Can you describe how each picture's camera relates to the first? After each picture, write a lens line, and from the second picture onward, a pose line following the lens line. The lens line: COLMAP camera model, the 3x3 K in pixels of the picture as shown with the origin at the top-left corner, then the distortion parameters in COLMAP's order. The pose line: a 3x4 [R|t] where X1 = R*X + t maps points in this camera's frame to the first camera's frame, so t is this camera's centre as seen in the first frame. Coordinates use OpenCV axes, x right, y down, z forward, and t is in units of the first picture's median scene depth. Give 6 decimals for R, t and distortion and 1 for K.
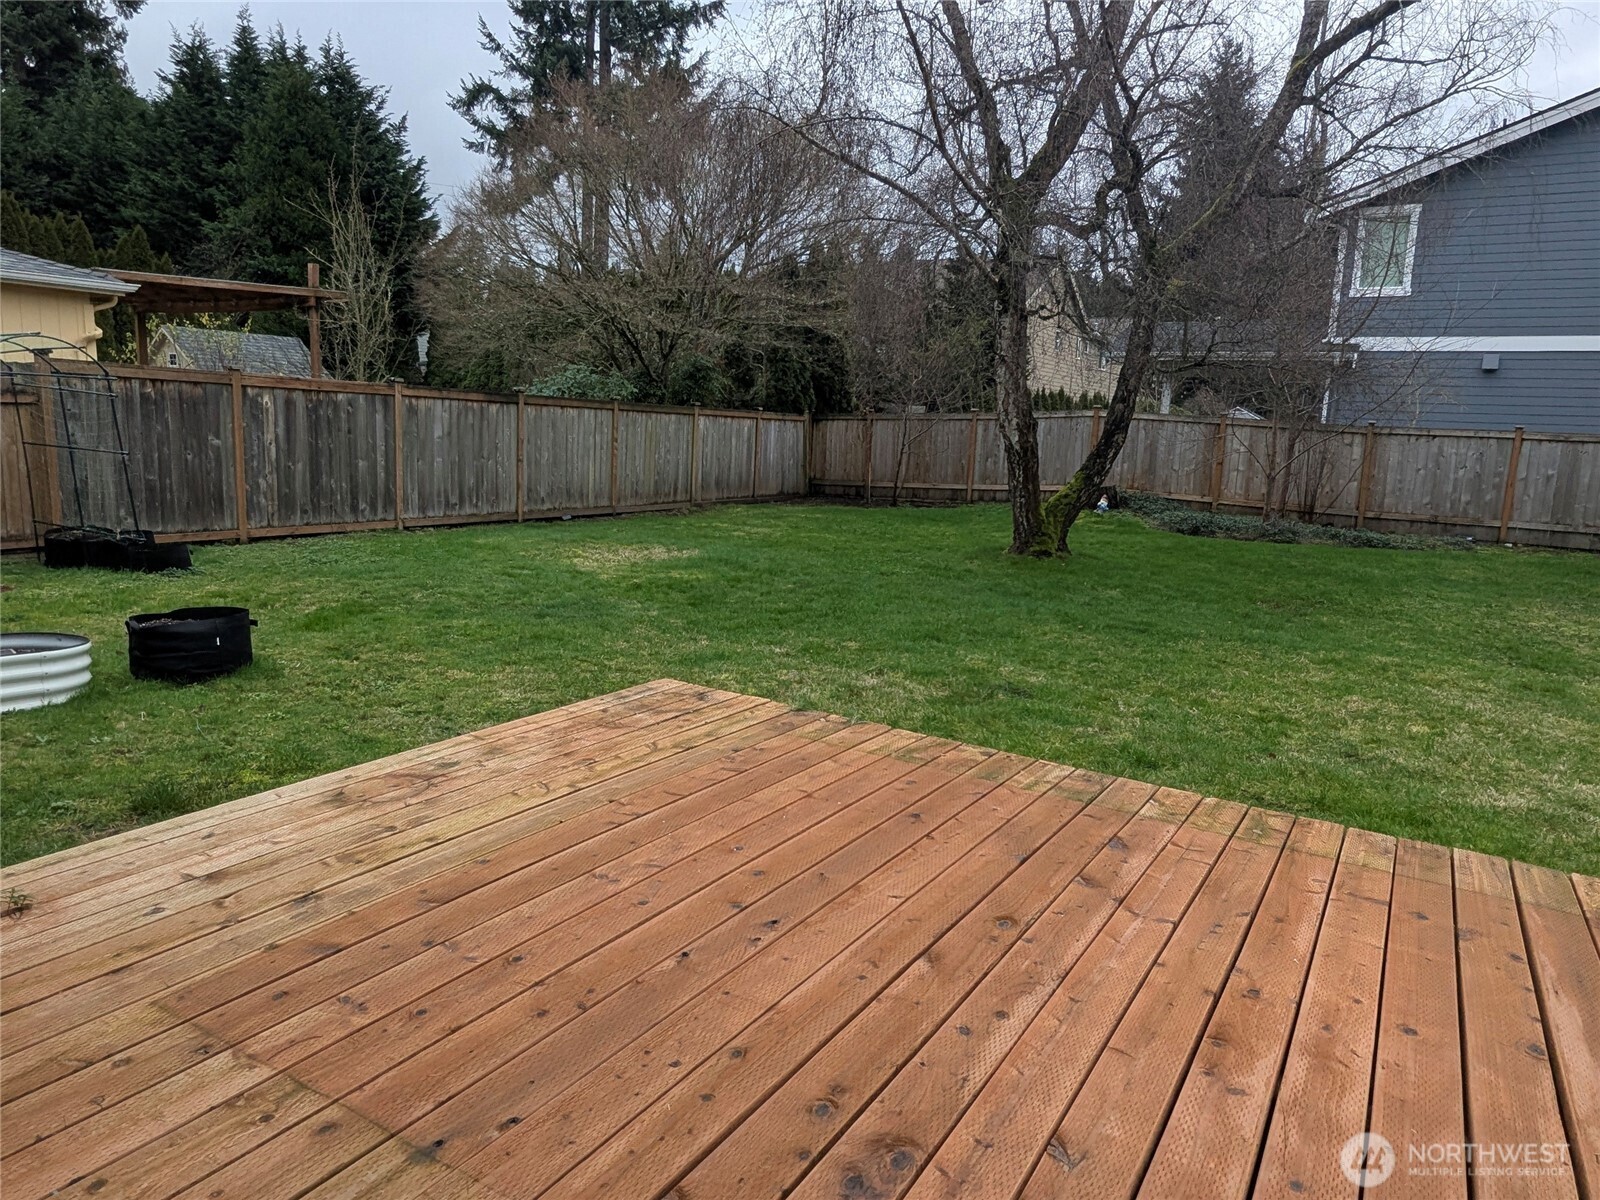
lens RADIAL K [[1039.0, 0, 799.8], [0, 1039.0, 598.2], [0, 0, 1]] dist [-0.006589, 0.000526]
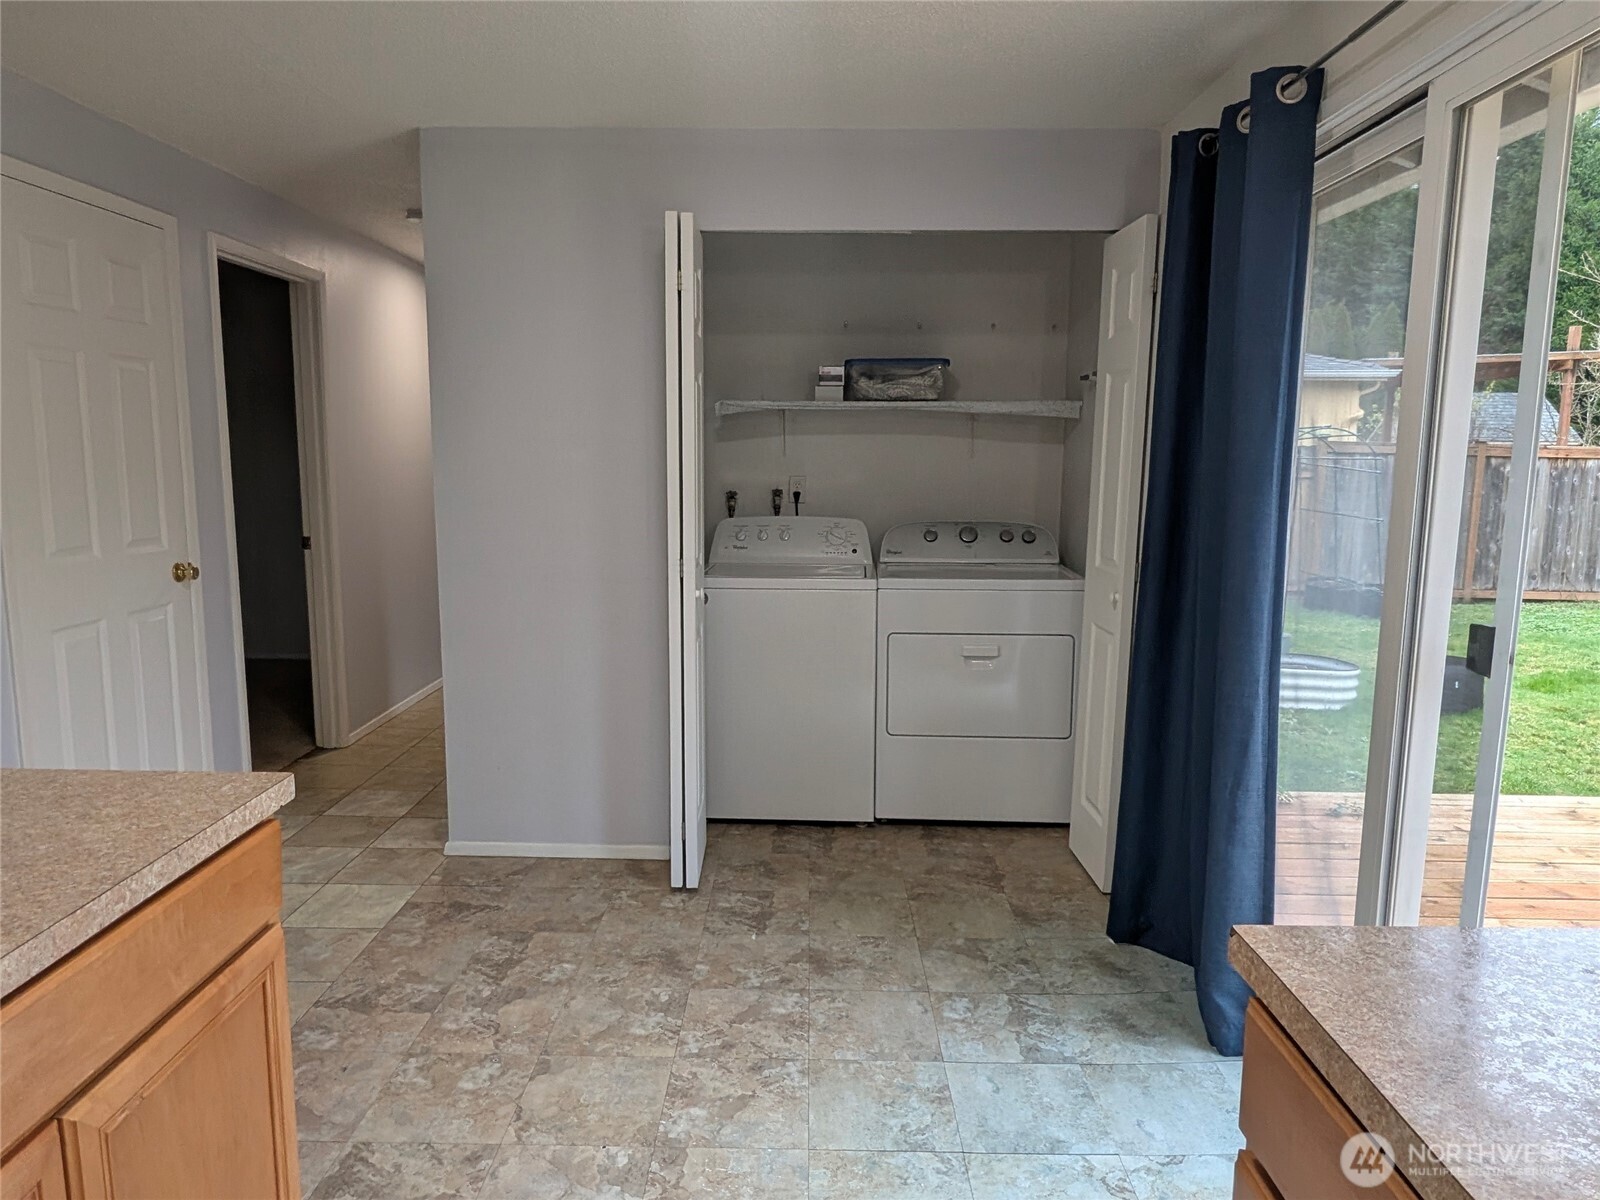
lens RADIAL K [[1039.0, 0, 792.9], [0, 1039.0, 593.1], [0, 0, 1]] dist [-0.006589, 0.000526]
pose [[0.494495, 0.085958, -0.864919, 0.048916], [-0.132489, 0.990924, 0.022734, 0.005559], [0.859023, 0.103350, 0.501396, -0.148847]]
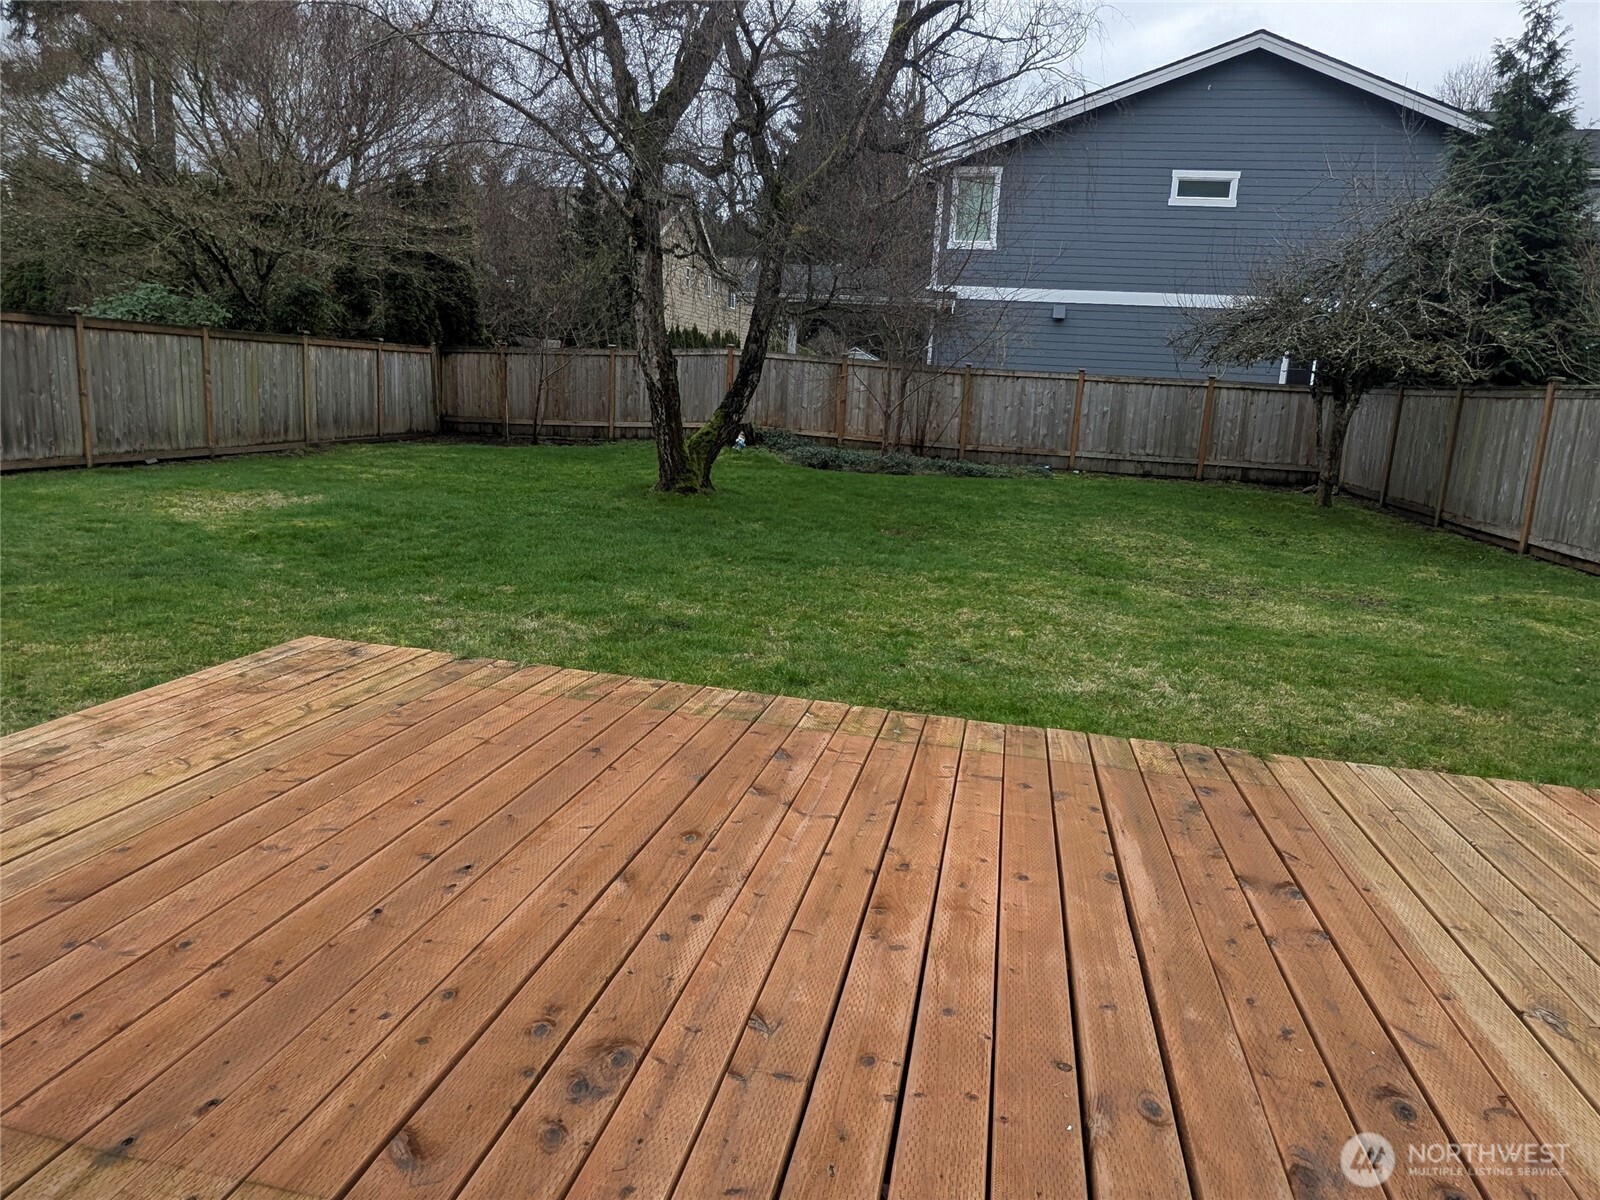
lens RADIAL K [[1039.0, 0, 802.5], [0, 1039.0, 593.0], [0, 0, 1]] dist [-0.006589, 0.000526]
pose [[0.941147, -0.057375, 0.333093, -0.008752], [0.038724, 0.997301, 0.062372, -0.000775], [-0.335773, -0.045802, 0.940829, -0.009925]]
